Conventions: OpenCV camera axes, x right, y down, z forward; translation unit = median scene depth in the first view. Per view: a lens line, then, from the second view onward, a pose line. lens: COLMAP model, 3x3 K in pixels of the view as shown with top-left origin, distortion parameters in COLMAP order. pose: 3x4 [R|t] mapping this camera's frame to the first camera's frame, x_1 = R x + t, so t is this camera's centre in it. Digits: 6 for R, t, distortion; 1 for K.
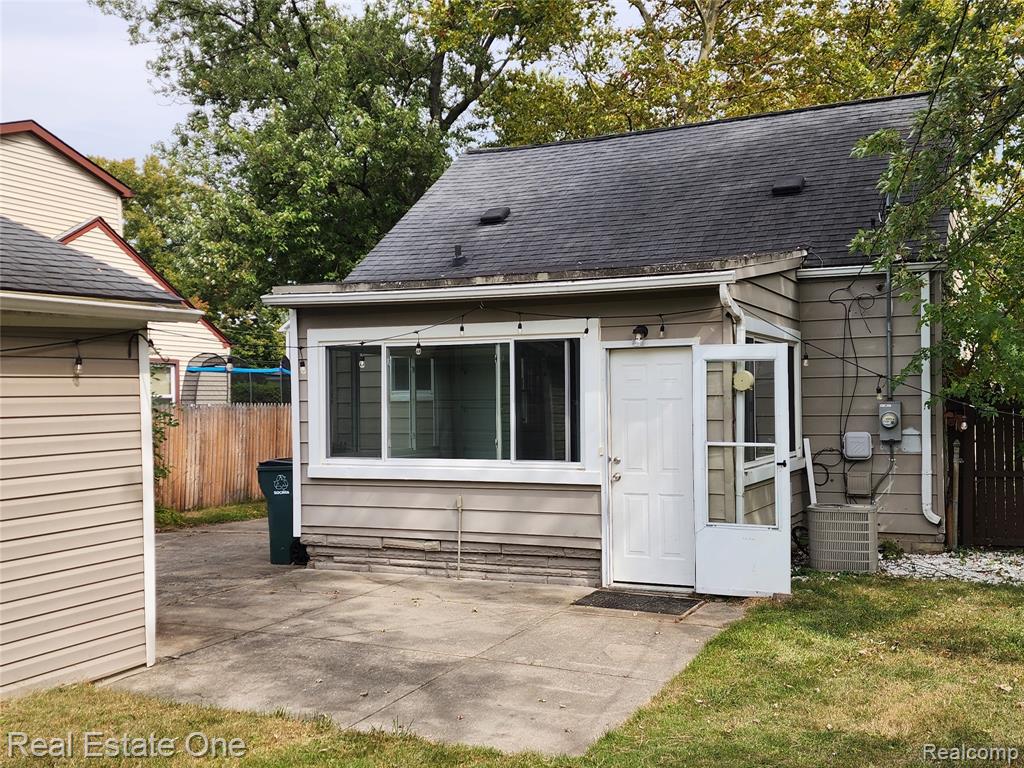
lens RADIAL K [[757.3, 0, 511.3], [0, 757.3, 407.7], [0, 0, 1]] dist [0.098001, -0.109842]
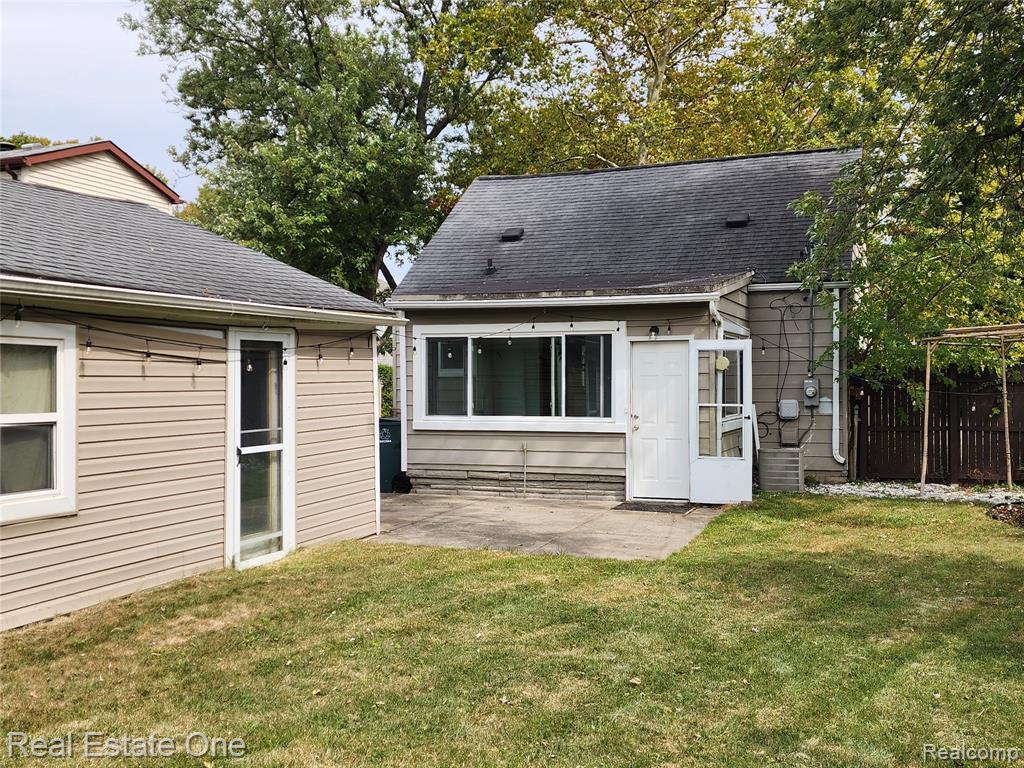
lens RADIAL K [[686.9, 0, 505.3], [0, 686.9, 390.8], [0, 0, 1]] dist [0.086433, -0.084505]
pose [[0.998253, 0.004632, 0.058897, -0.183090], [-0.005100, 0.999957, 0.007798, 0.009334], [-0.058859, -0.008084, 0.998234, -0.310640]]
